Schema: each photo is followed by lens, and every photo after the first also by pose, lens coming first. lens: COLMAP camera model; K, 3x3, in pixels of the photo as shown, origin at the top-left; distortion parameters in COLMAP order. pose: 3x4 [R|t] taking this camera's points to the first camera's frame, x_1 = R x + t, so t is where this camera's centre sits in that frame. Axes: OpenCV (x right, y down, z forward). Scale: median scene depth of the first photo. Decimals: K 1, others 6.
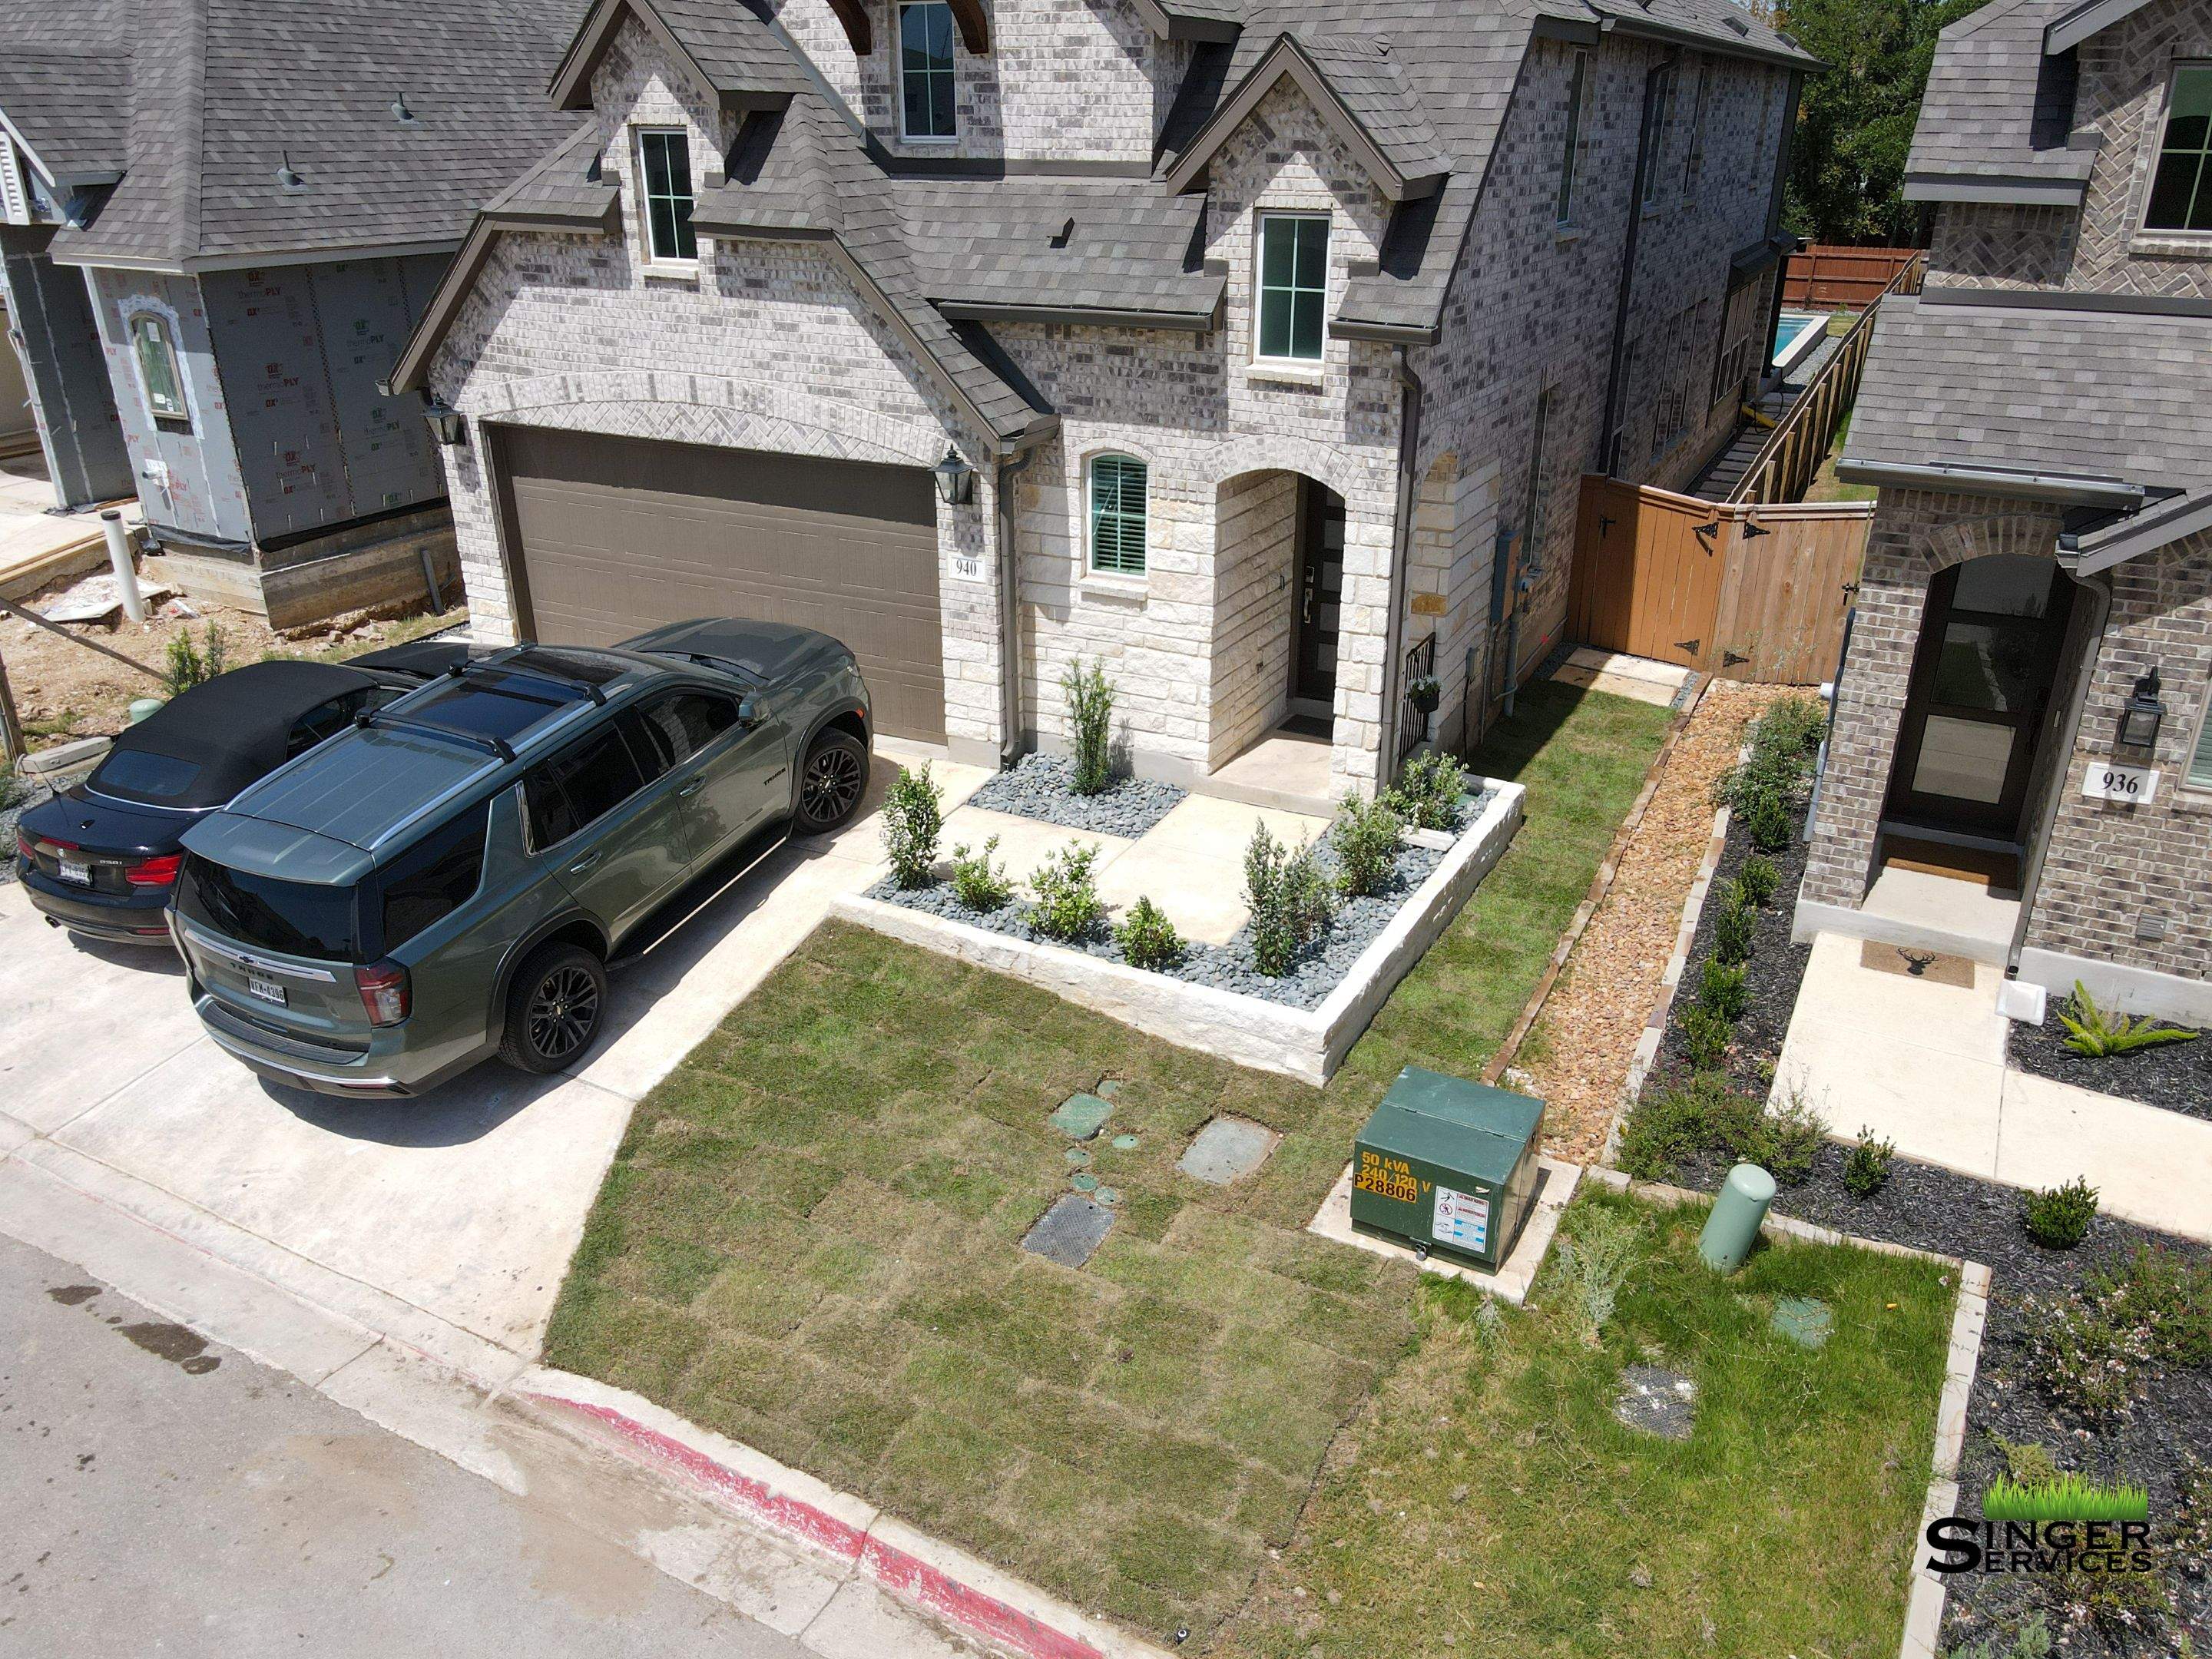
lens RADIAL K [[1621.0, 0, 1096.1], [0, 1621.0, 828.6], [0, 0, 1]] dist [0.001348, 0.024905]
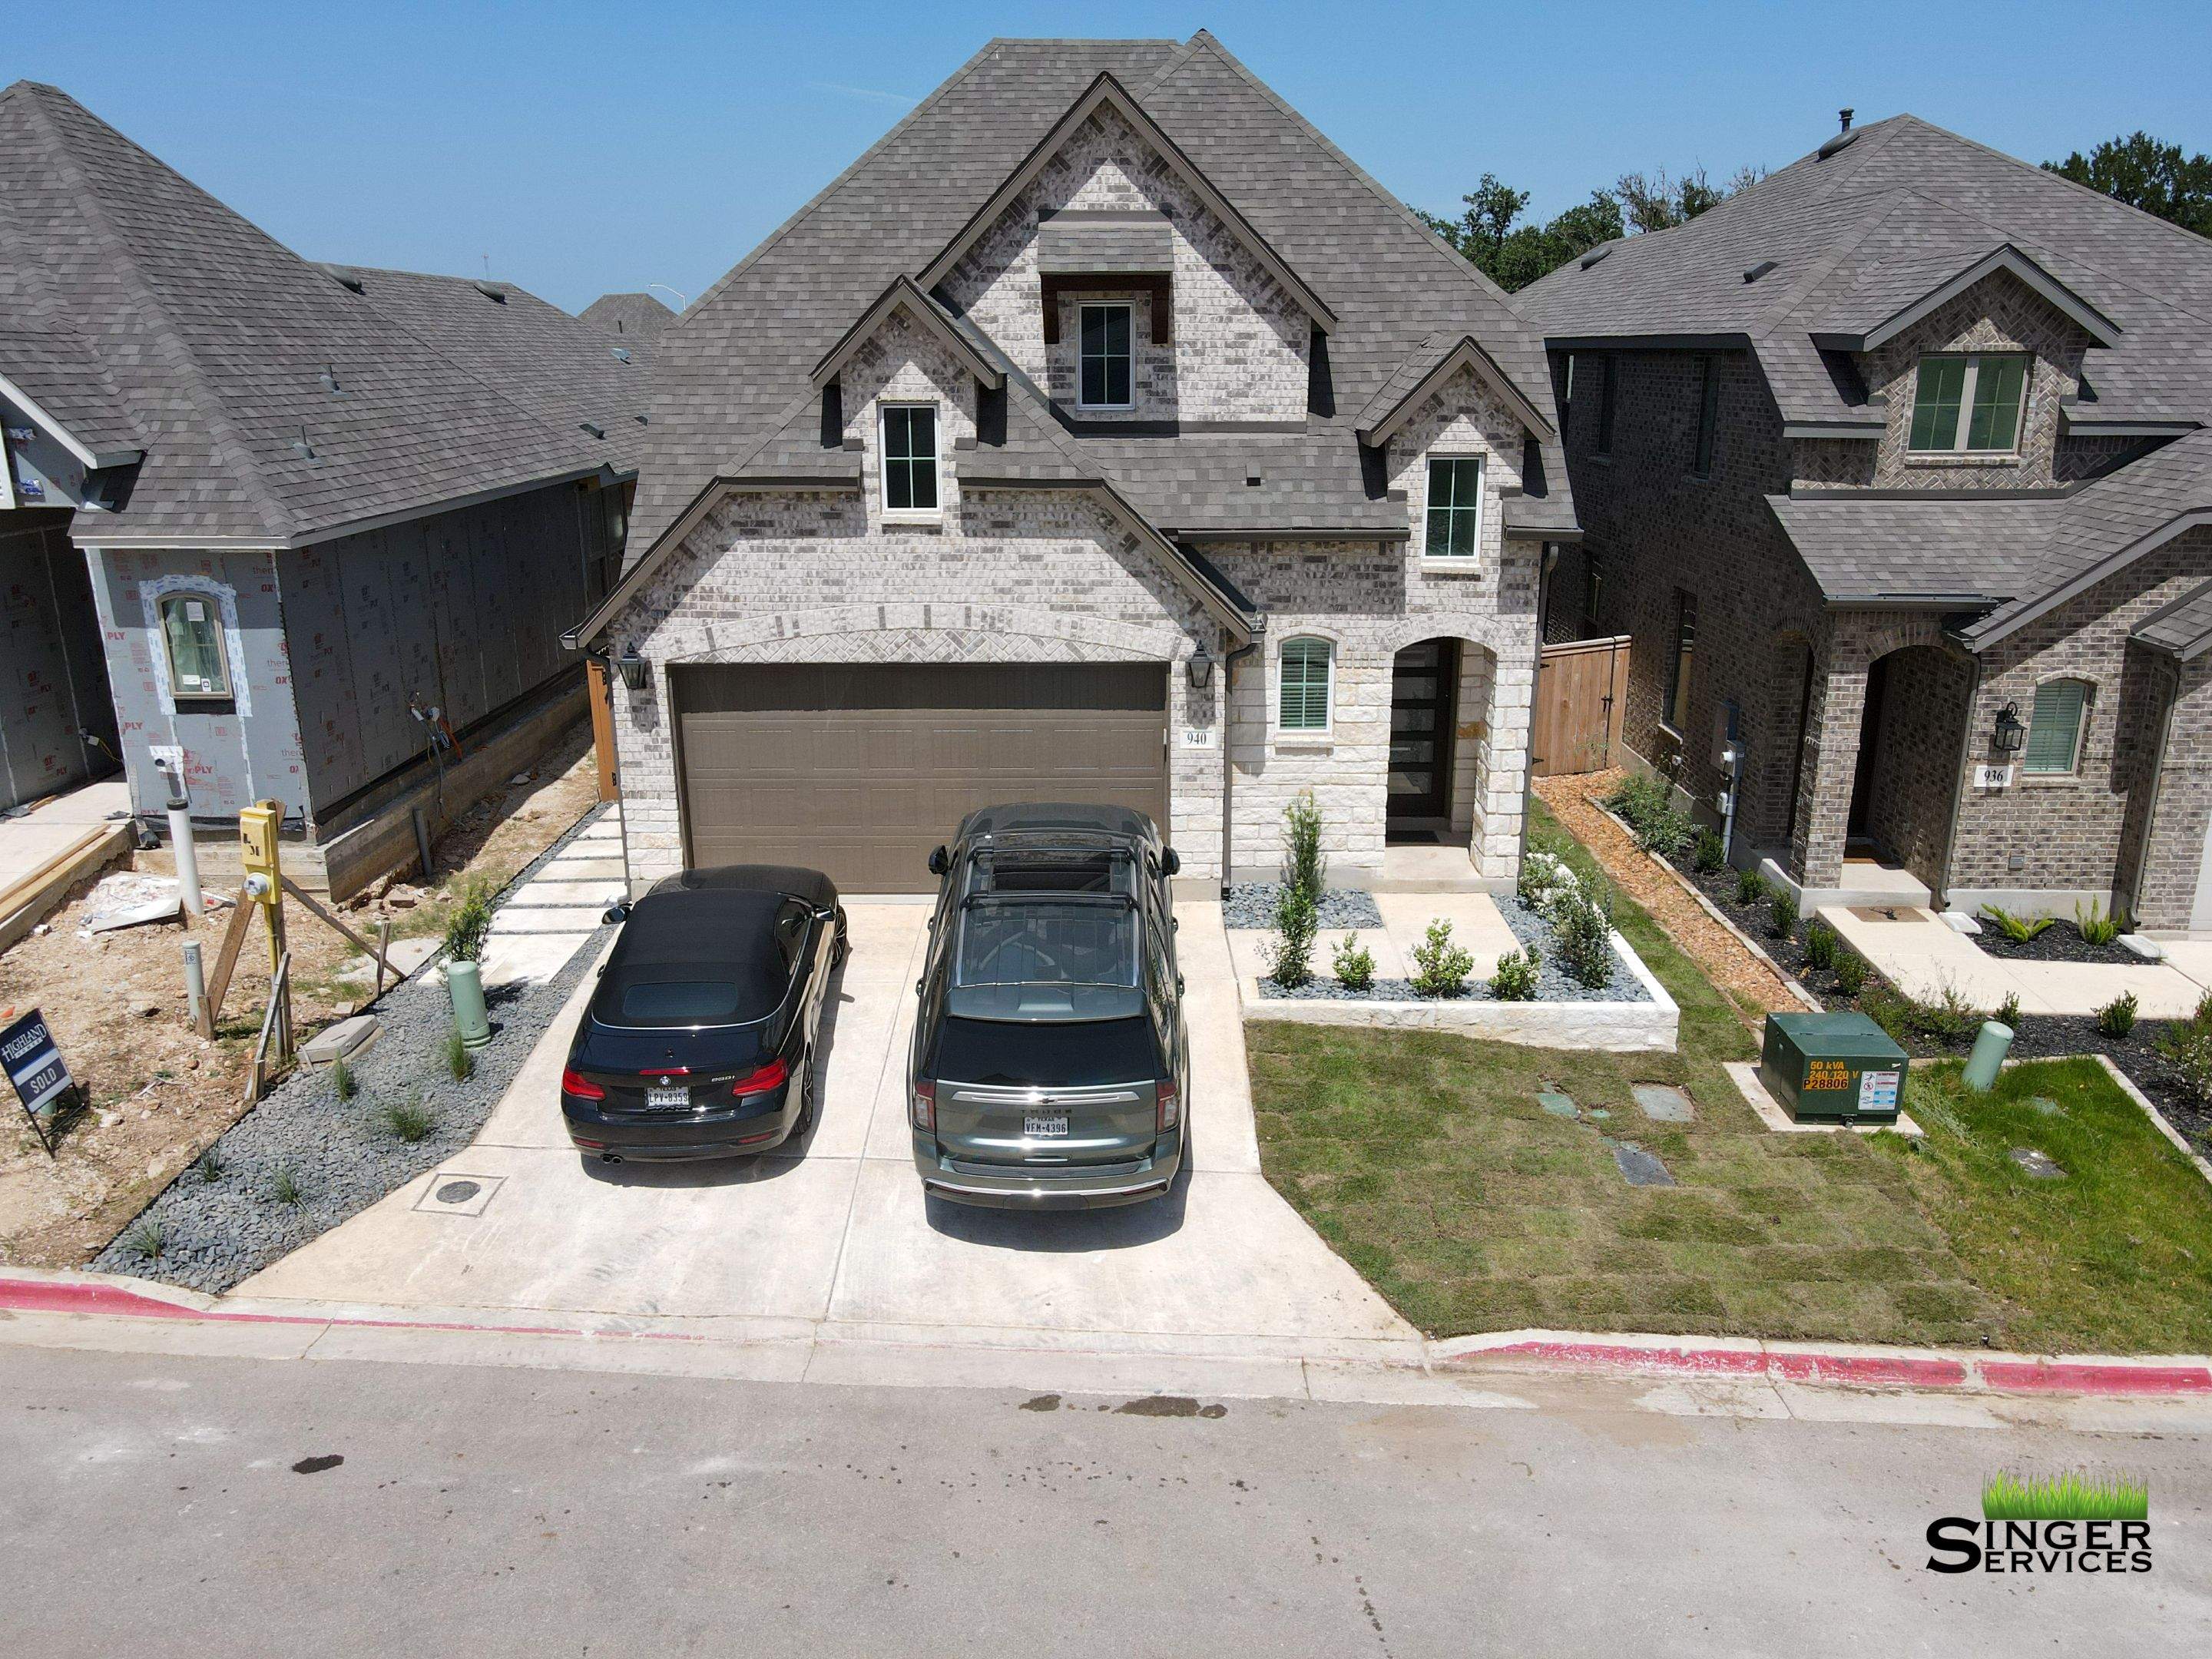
lens RADIAL K [[1624.5, 0, 1096.1], [0, 1624.5, 824.9], [0, 0, 1]] dist [-0.059101, 0.166814]
pose [[0.892831, -0.130114, 0.431188, -0.709290], [0.184403, 0.979046, -0.086398, -0.004468], [-0.410911, 0.156652, 0.898116, -0.065813]]
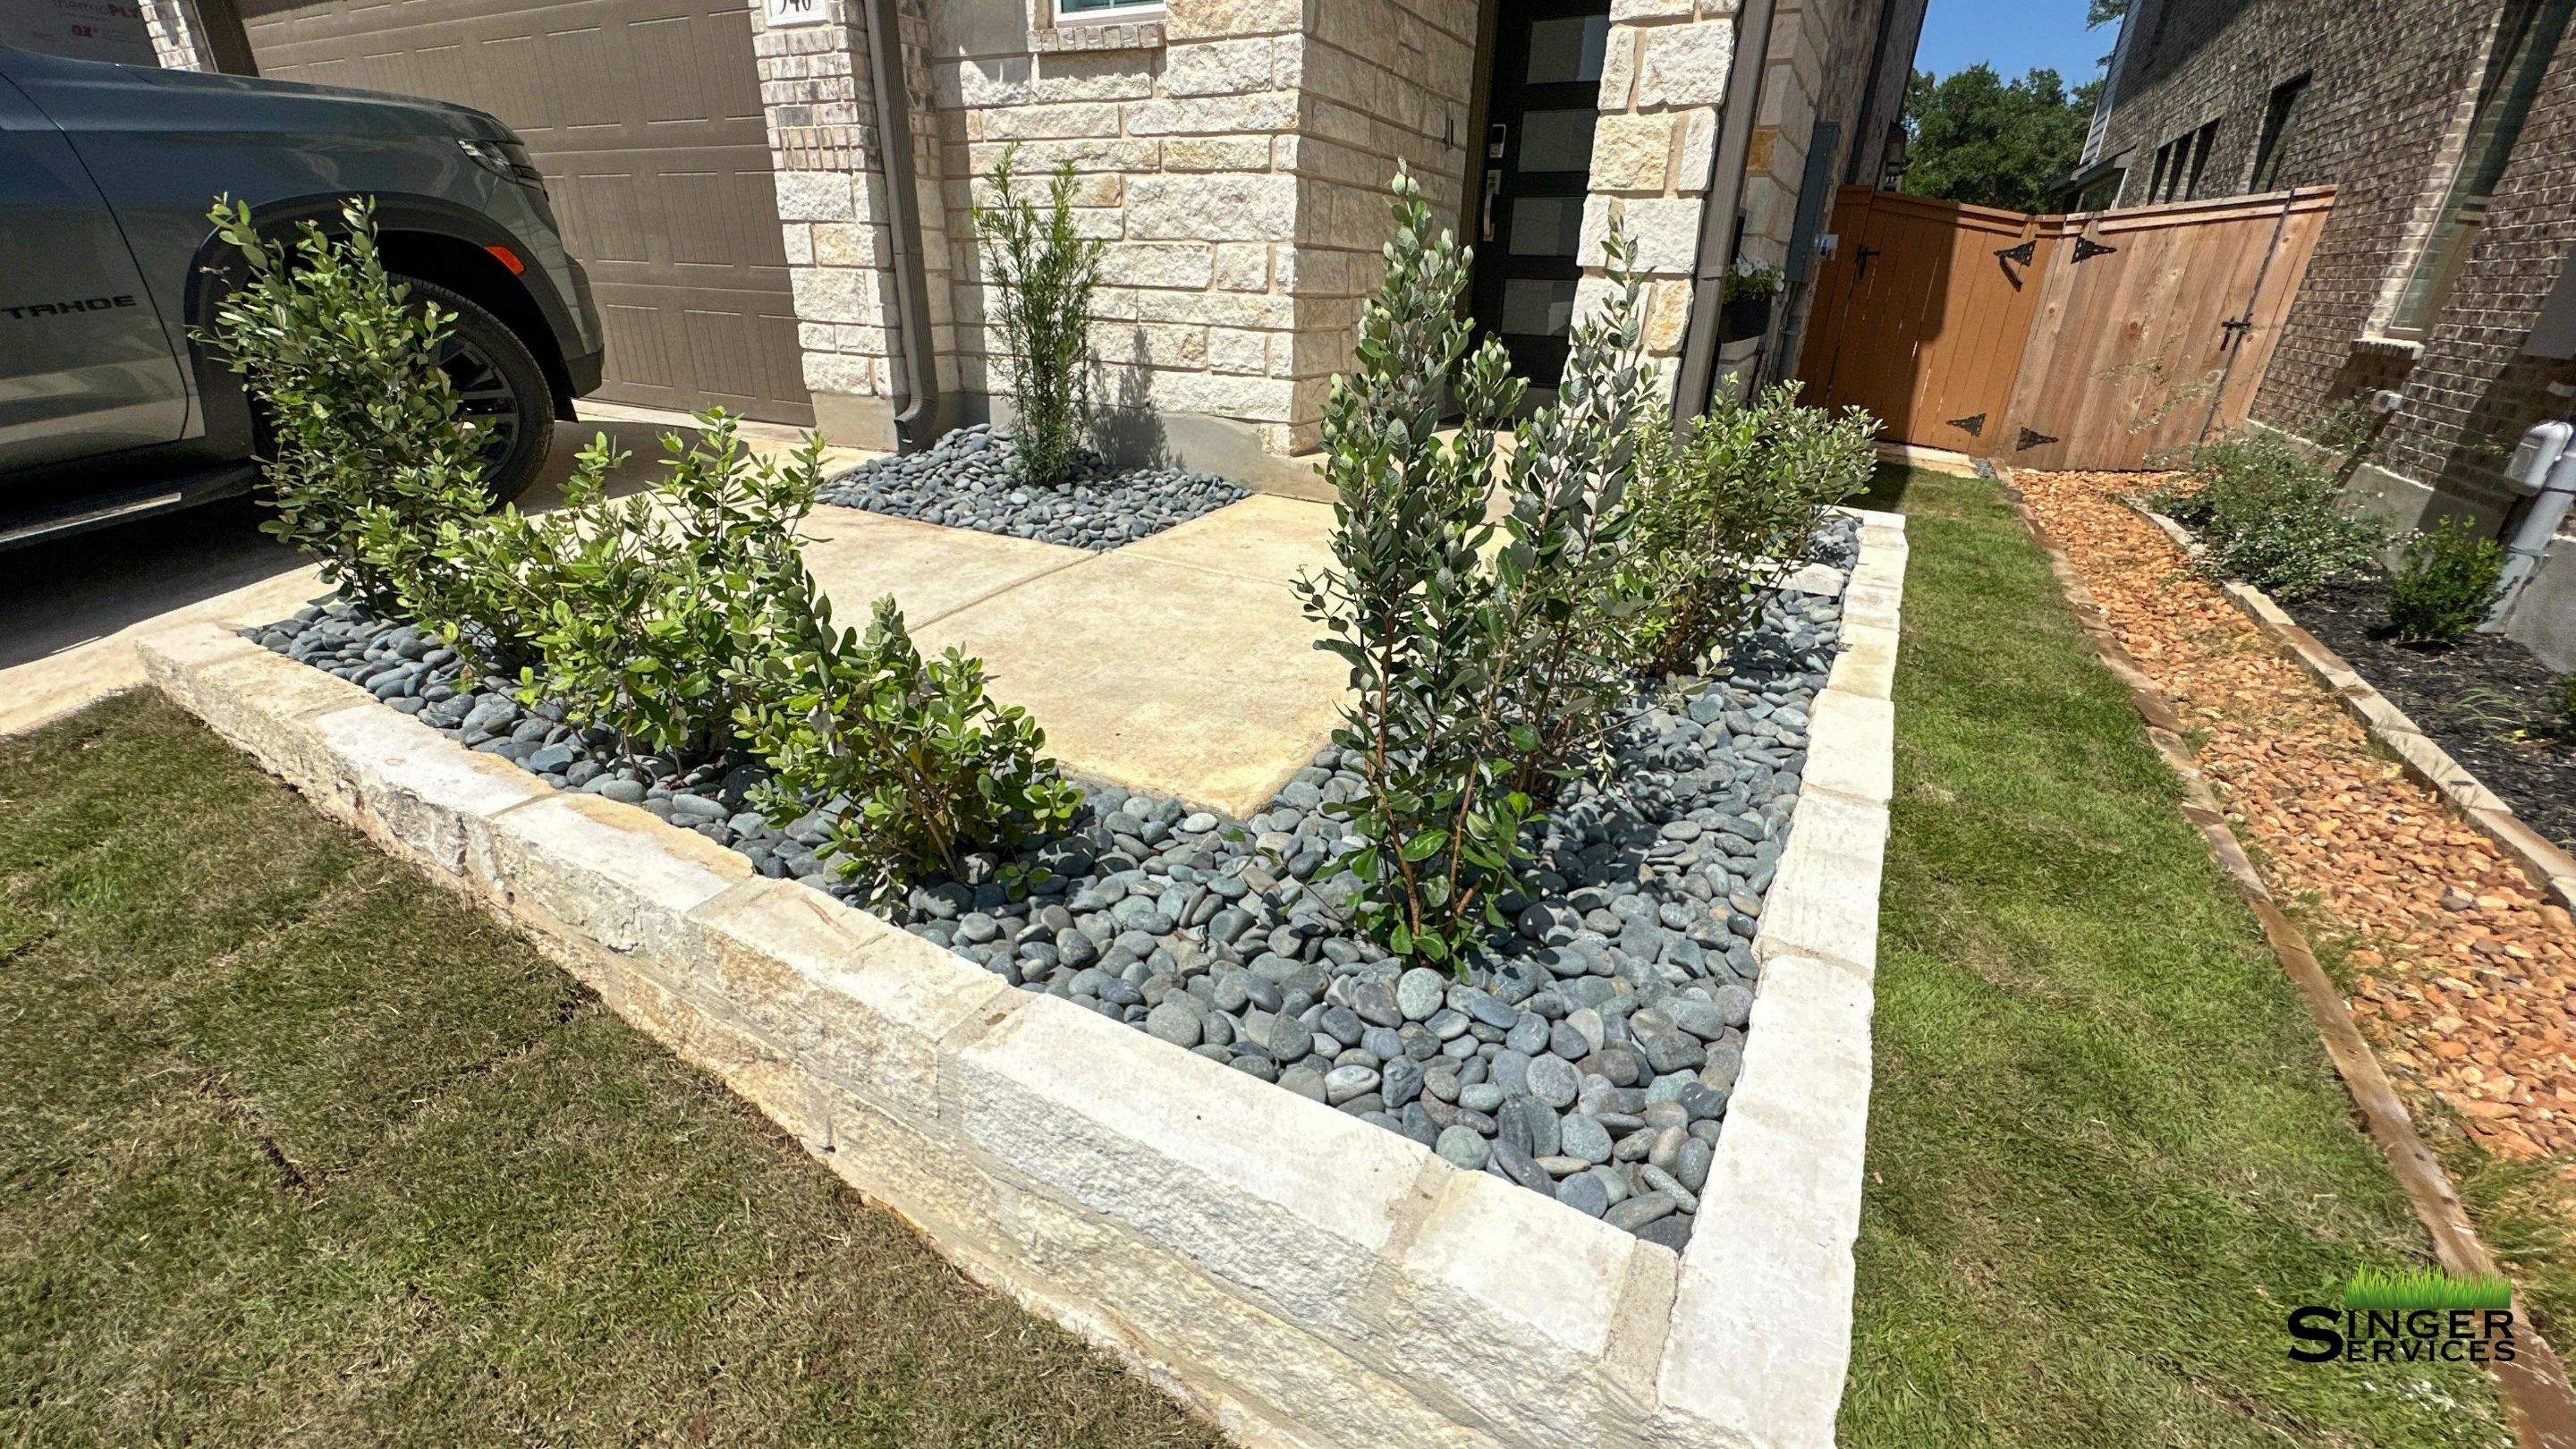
lens RADIAL K [[1034.6, 0, 1288.0], [0, 1034.6, 724.5], [0, 0, 1]] dist [-0.000823, -0.000104]
pose [[0.999525, 0.030819, -0.000757, 0.074046], [-0.030815, 0.999515, 0.004507, 0.048877], [0.000895, -0.004482, 0.999990, 0.718884]]
